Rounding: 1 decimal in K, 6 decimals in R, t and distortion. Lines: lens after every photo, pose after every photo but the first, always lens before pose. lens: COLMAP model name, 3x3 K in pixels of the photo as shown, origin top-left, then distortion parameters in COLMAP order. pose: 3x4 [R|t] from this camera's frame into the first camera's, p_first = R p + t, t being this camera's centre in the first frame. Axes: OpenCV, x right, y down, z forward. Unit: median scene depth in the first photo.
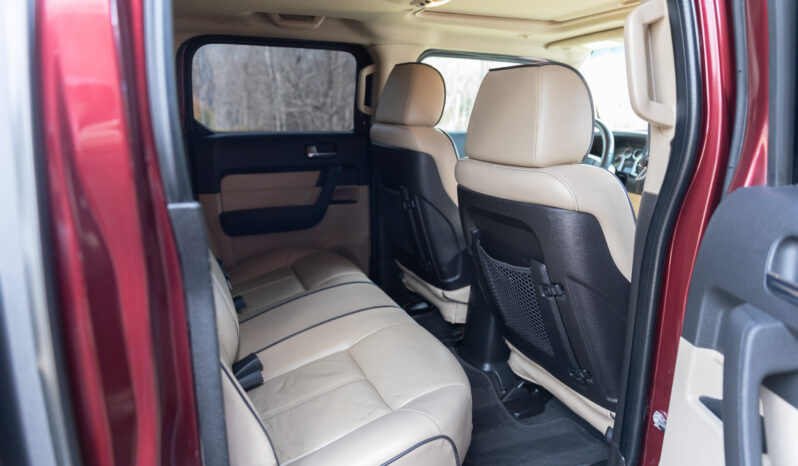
lens RADIAL K [[516.7, 0, 399.0], [0, 516.7, 233.0], [0, 0, 1]] dist [0.002412, -0.000767]
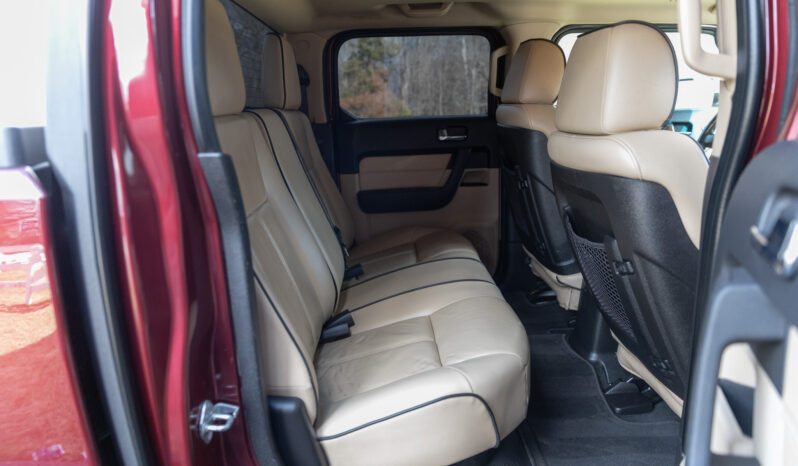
lens RADIAL K [[516.7, 0, 399.0], [0, 516.7, 233.0], [0, 0, 1]] dist [0.002412, -0.000767]
pose [[0.936584, 0.047161, -0.347256, 0.146660], [-0.043412, 0.998885, 0.018572, 0.029876], [0.347744, -0.002320, 0.937586, -0.008345]]
